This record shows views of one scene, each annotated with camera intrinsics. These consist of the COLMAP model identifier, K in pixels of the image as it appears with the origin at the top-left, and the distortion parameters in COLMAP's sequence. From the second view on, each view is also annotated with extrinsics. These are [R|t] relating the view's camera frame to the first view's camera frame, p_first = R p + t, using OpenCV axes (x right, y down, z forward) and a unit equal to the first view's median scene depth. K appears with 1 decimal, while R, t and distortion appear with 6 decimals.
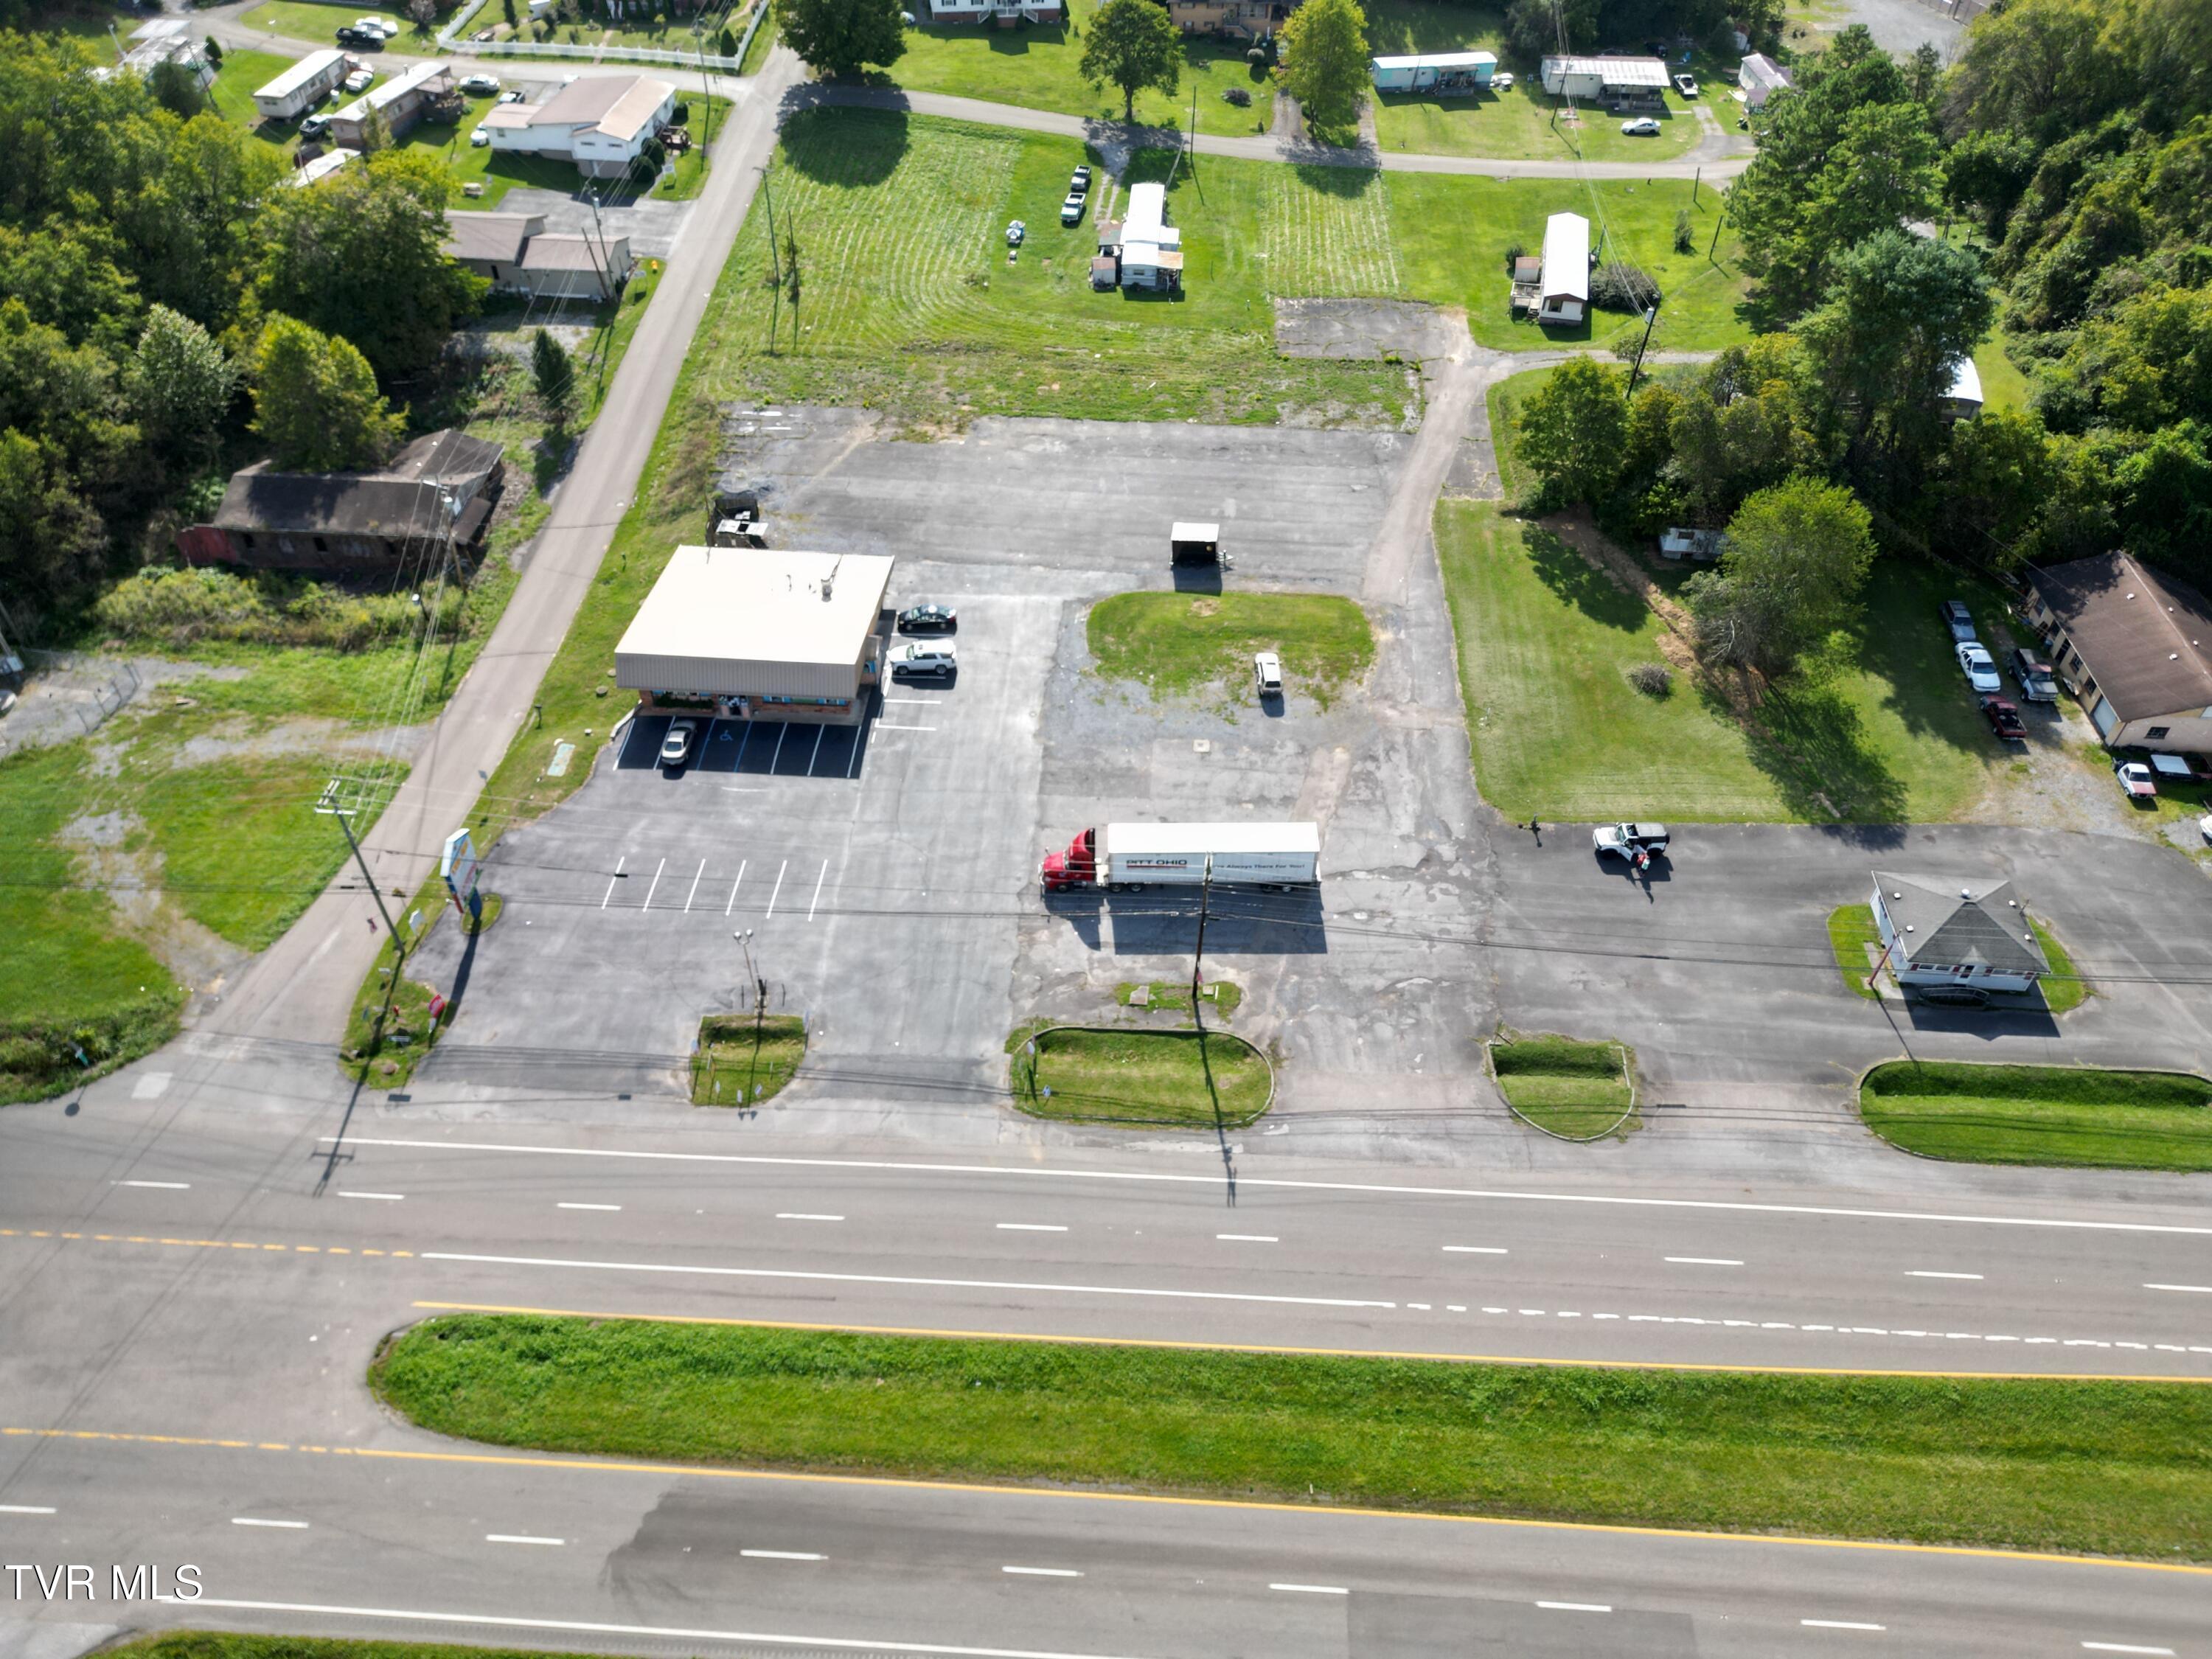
lens RADIAL K [[1550.1, 0, 1106.0], [0, 1550.1, 829.5], [0, 0, 1]] dist [0.064685, -0.061479]
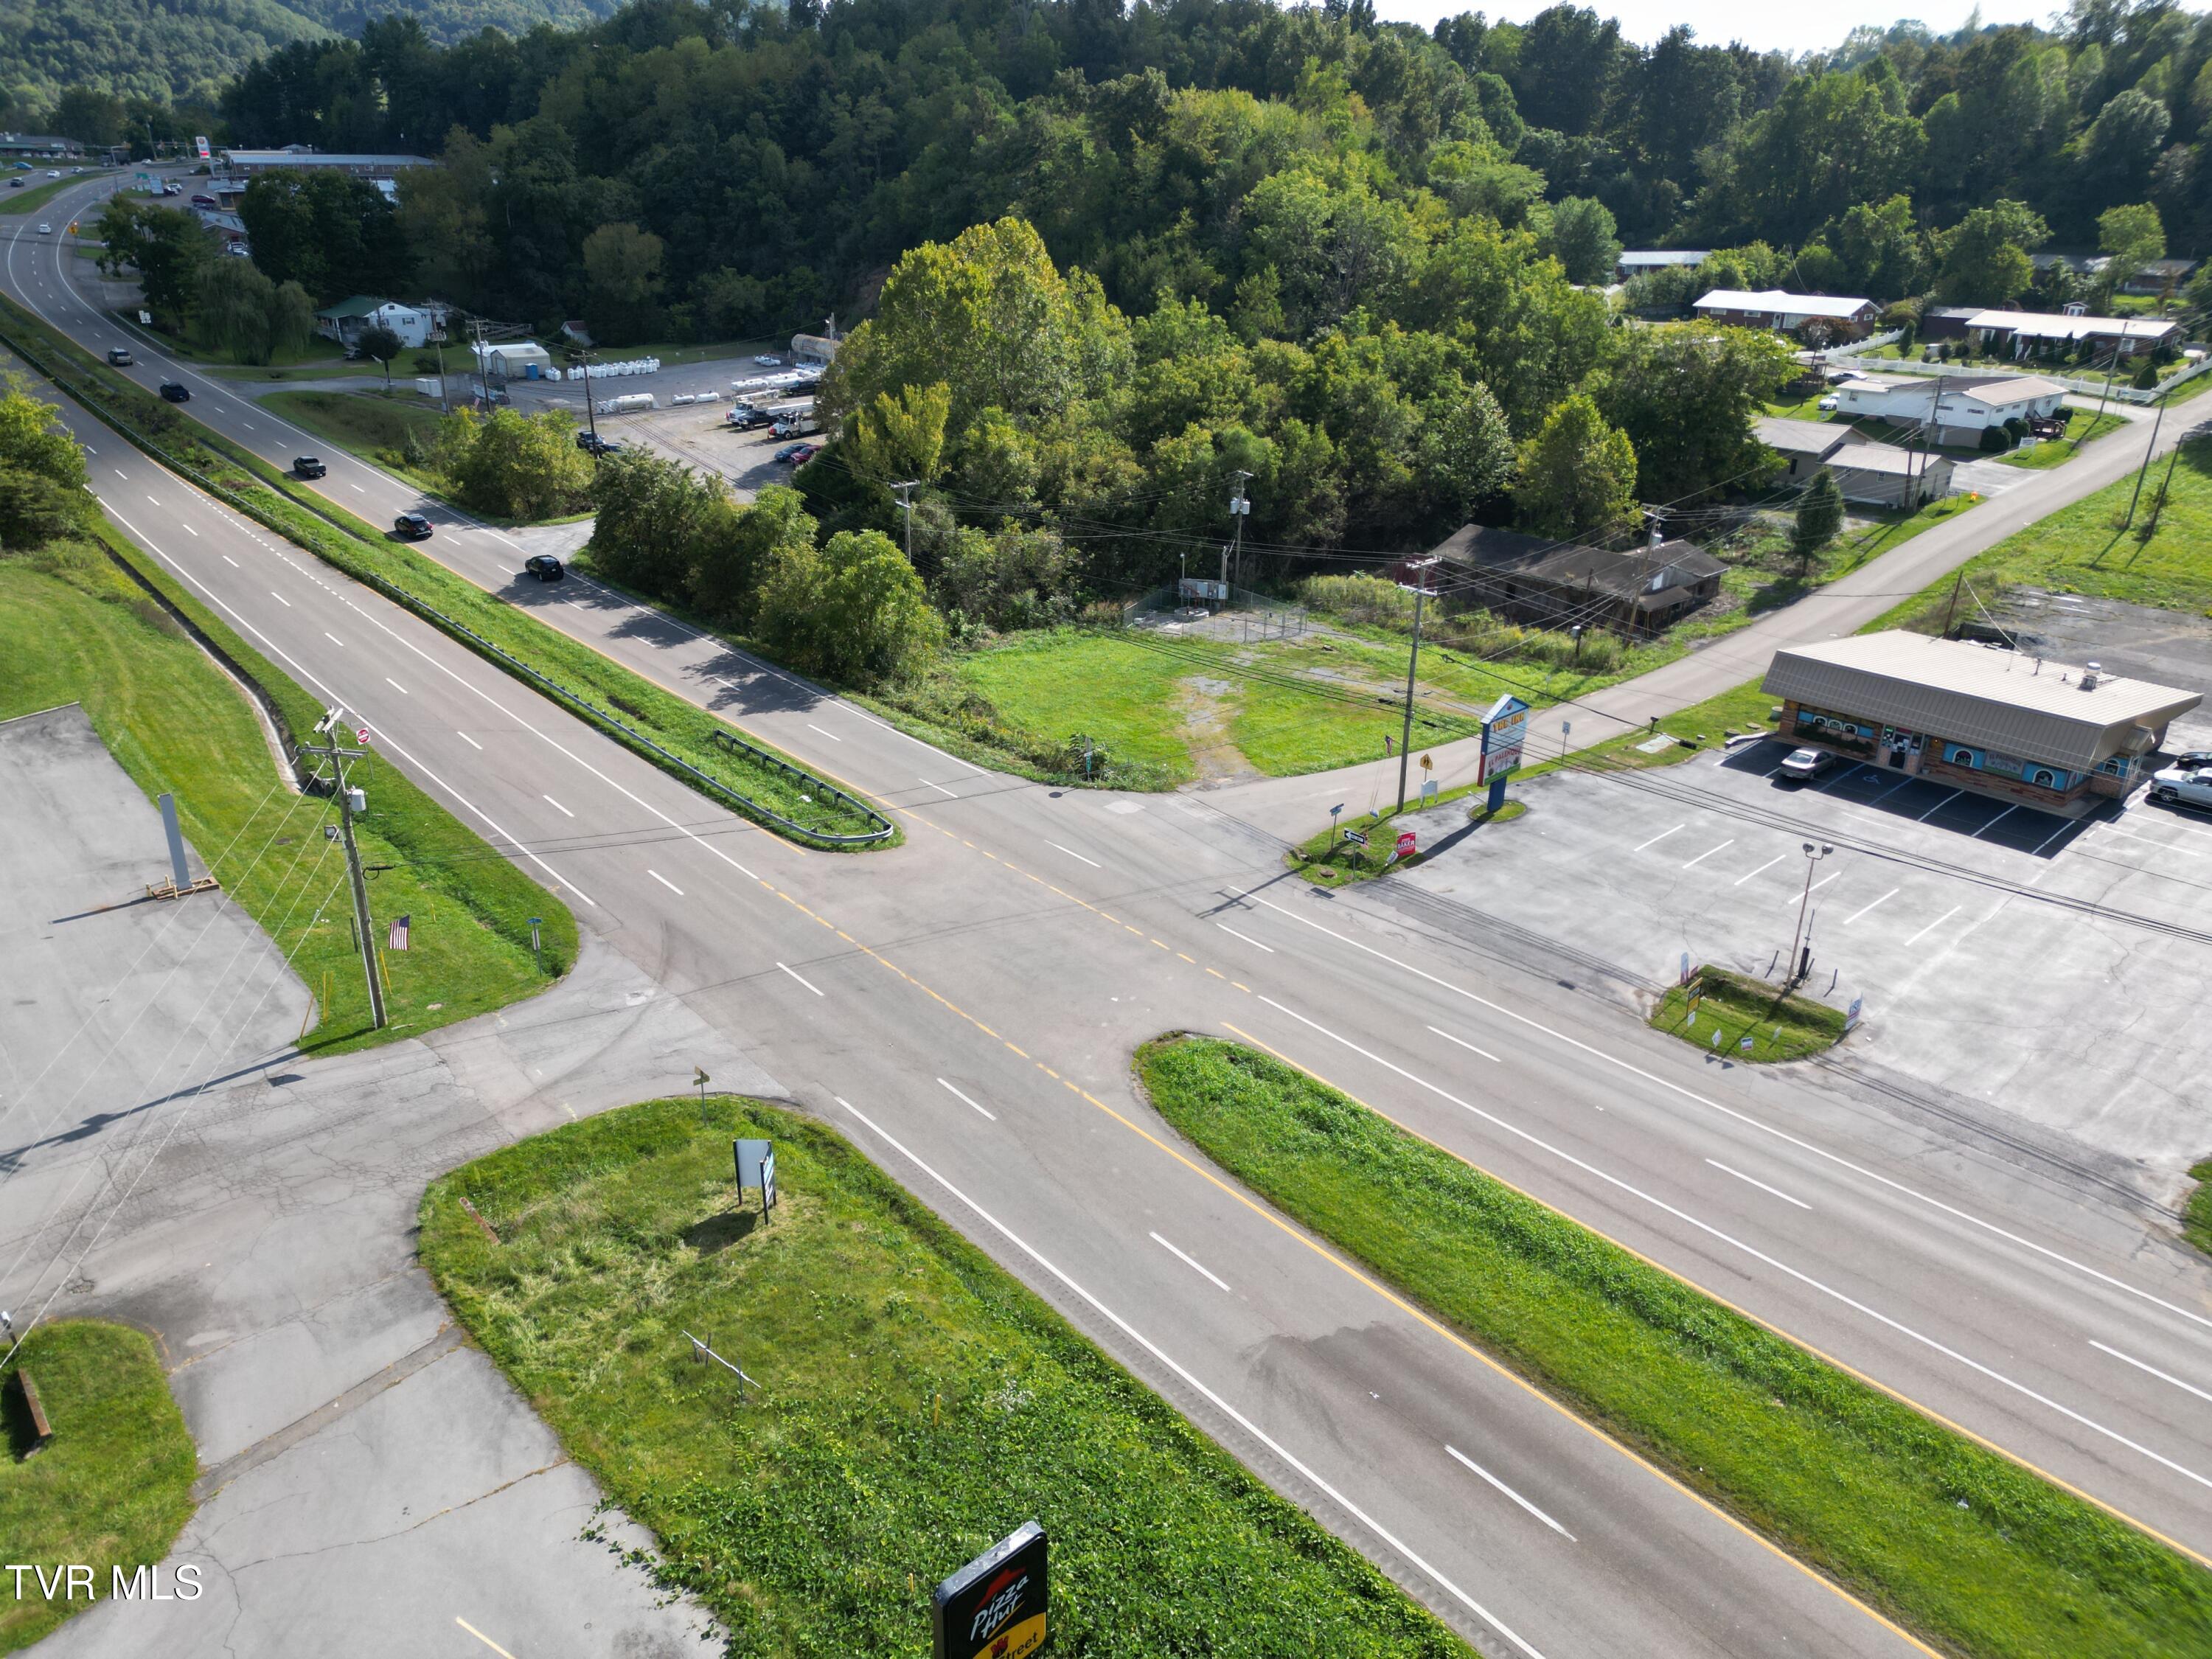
lens RADIAL K [[1549.3, 0, 1118.1], [0, 1549.3, 826.6], [0, 0, 1]] dist [0.081815, -0.075622]
pose [[0.708791, 0.278538, -0.648098, -0.002117], [-0.489158, 0.856047, -0.167056, 0.307640], [0.508271, 0.435430, 0.743008, 0.292027]]
